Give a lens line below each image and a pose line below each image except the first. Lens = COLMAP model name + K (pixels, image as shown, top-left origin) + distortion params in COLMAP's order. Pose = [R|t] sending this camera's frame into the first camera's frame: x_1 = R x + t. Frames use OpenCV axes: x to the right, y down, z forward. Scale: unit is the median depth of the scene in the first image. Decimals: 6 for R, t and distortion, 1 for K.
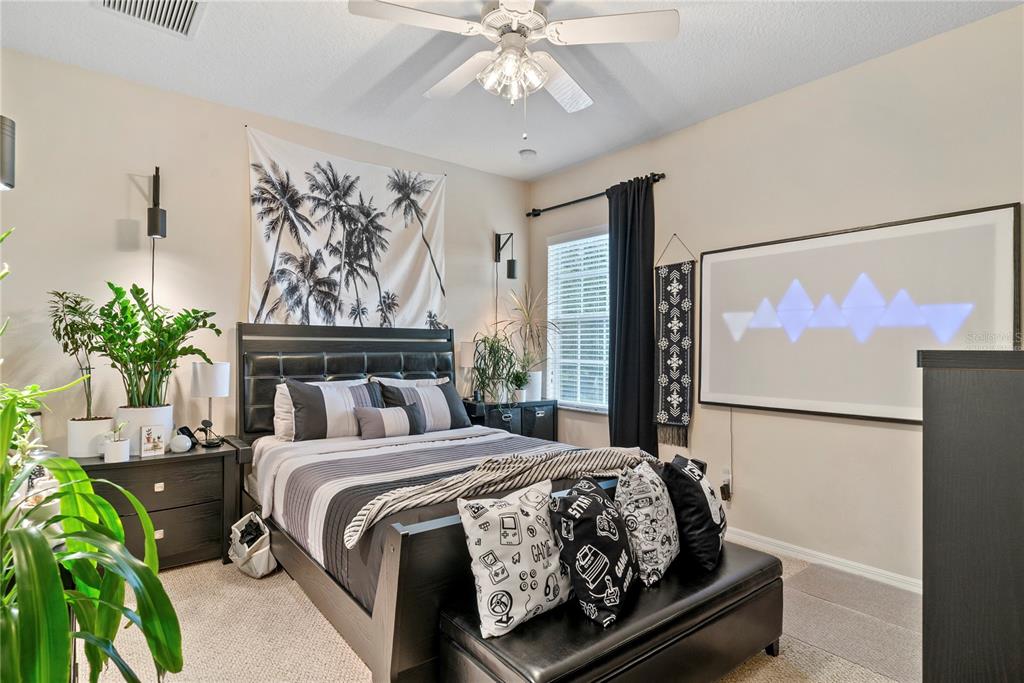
lens RADIAL K [[531.8, 0, 513.9], [0, 531.8, 346.7], [0, 0, 1]] dist [-0.000257, 0.000123]
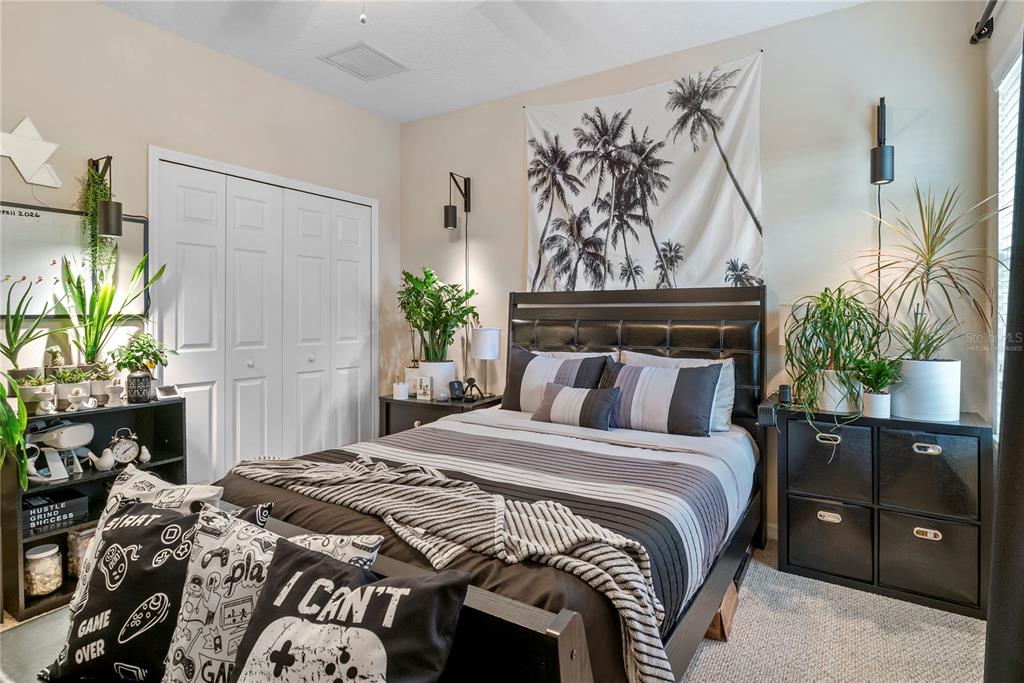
lens RADIAL K [[540.0, 0, 514.6], [0, 540.0, 316.3], [0, 0, 1]] dist [-0.002677, -0.000684]
pose [[0.327289, -0.005402, -0.944909, 0.457590], [0.005497, 0.999978, -0.003813, 0.006339], [0.944908, -0.003946, 0.327311, 0.565476]]
